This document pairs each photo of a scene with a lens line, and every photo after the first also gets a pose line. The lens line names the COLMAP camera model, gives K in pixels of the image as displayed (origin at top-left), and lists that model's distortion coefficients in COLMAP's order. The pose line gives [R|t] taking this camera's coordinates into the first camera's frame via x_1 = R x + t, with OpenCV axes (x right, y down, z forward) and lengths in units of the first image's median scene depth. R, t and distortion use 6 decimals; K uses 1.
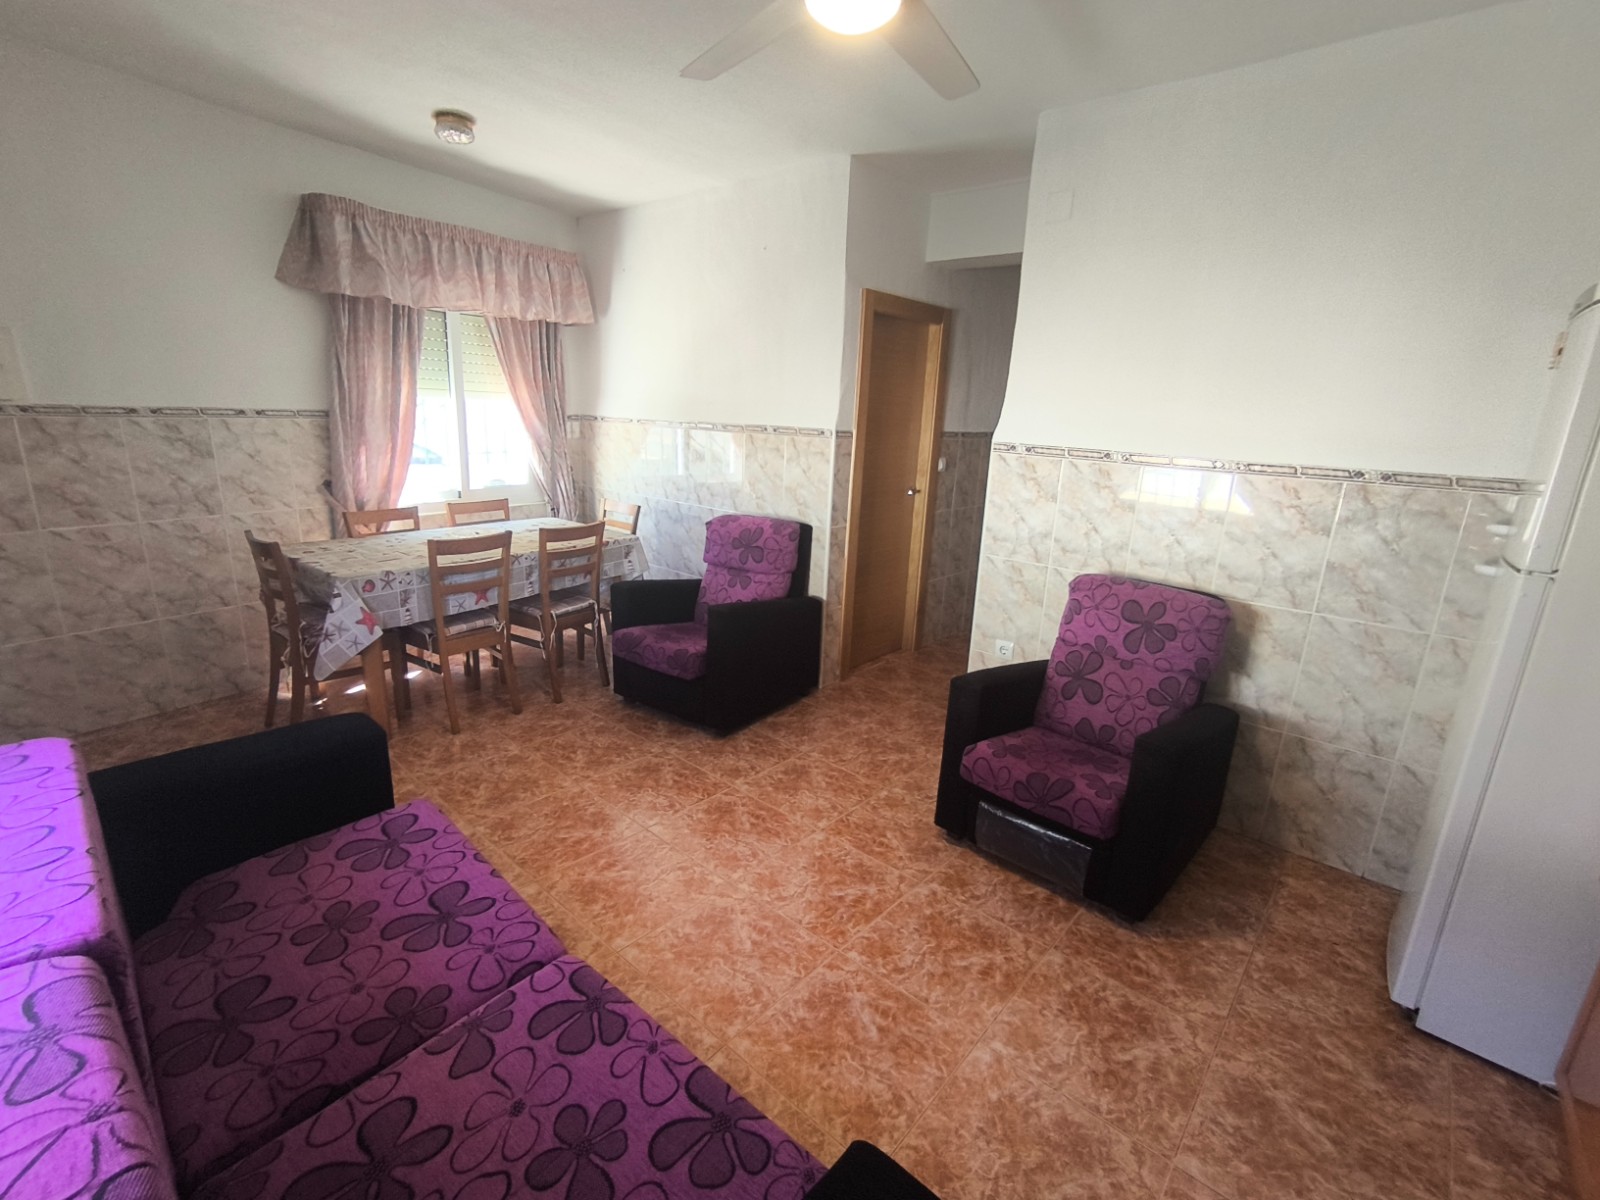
lens RADIAL K [[726.3, 0, 799.8], [0, 726.3, 601.9], [0, 0, 1]] dist [-0.014249, 0.001558]
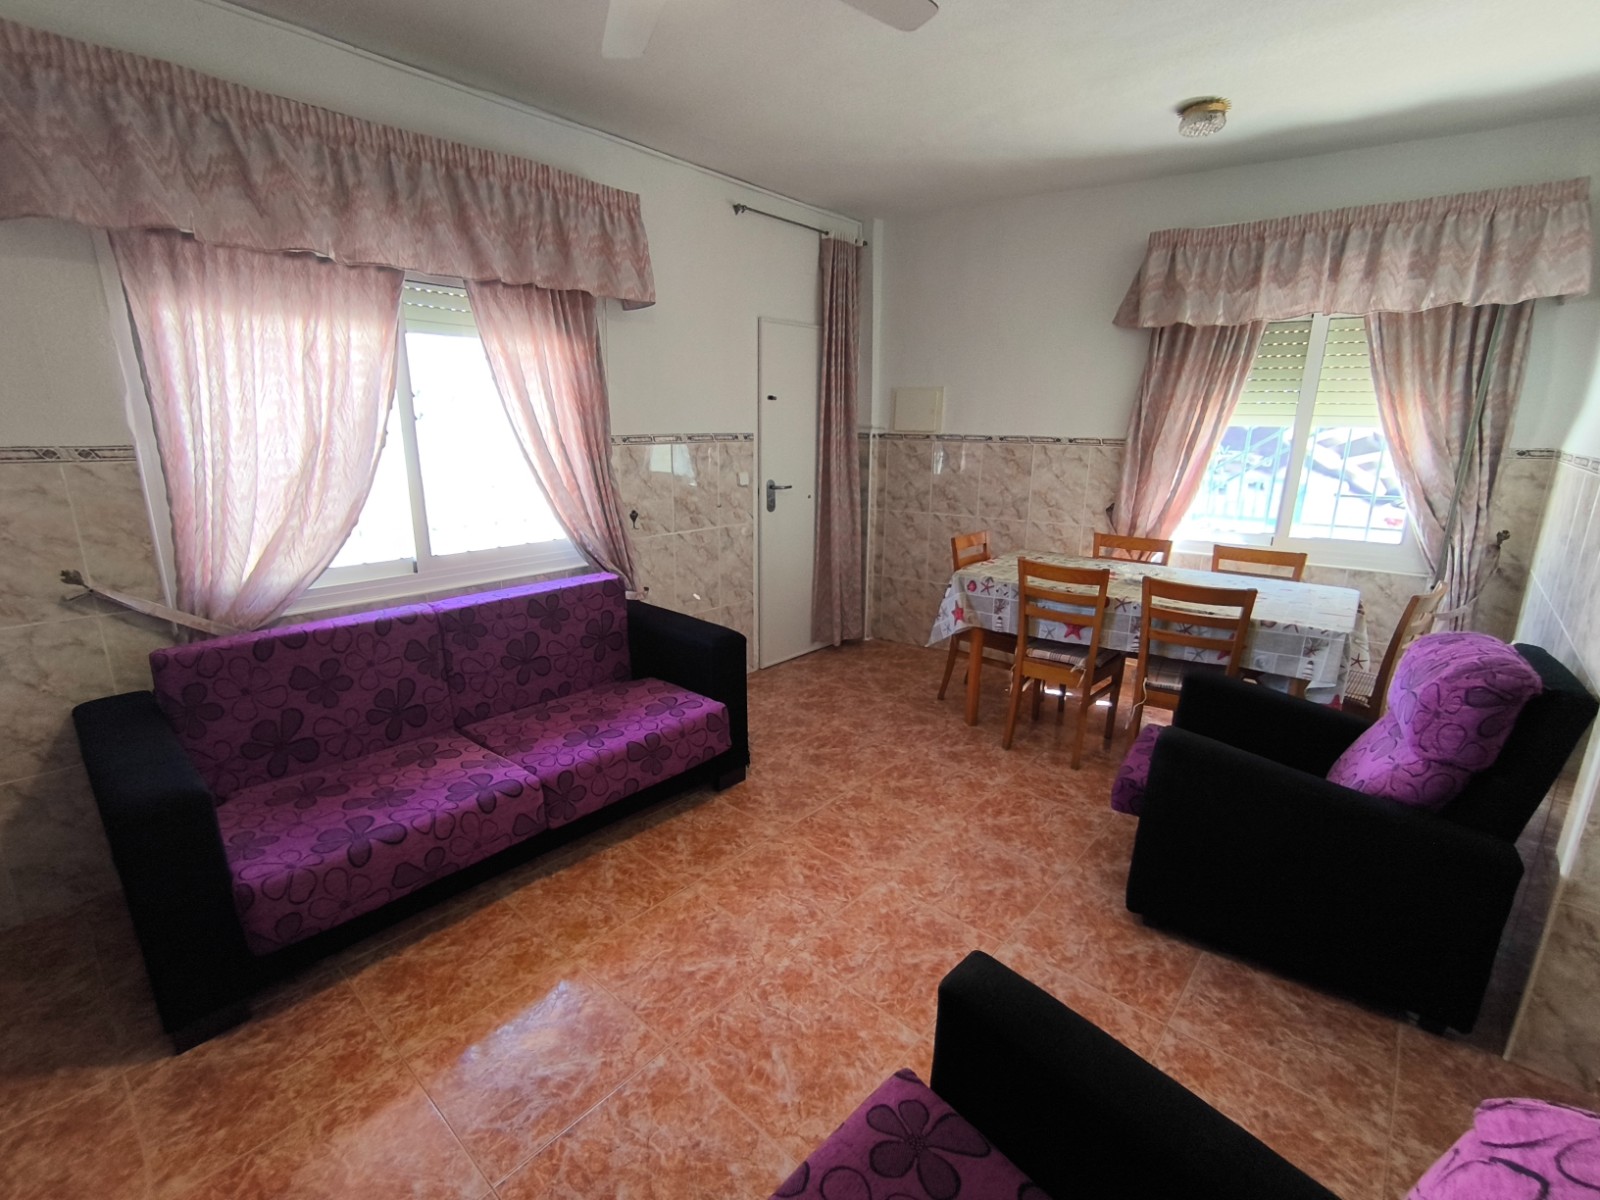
lens RADIAL K [[726.3, 0, 790.9], [0, 726.3, 606.5], [0, 0, 1]] dist [-0.014249, 0.001558]
pose [[-0.011399, 0.210304, -0.977570, 0.489000], [-0.264861, 0.942079, 0.205758, -0.137553], [0.964219, 0.261266, 0.044963, 0.612377]]
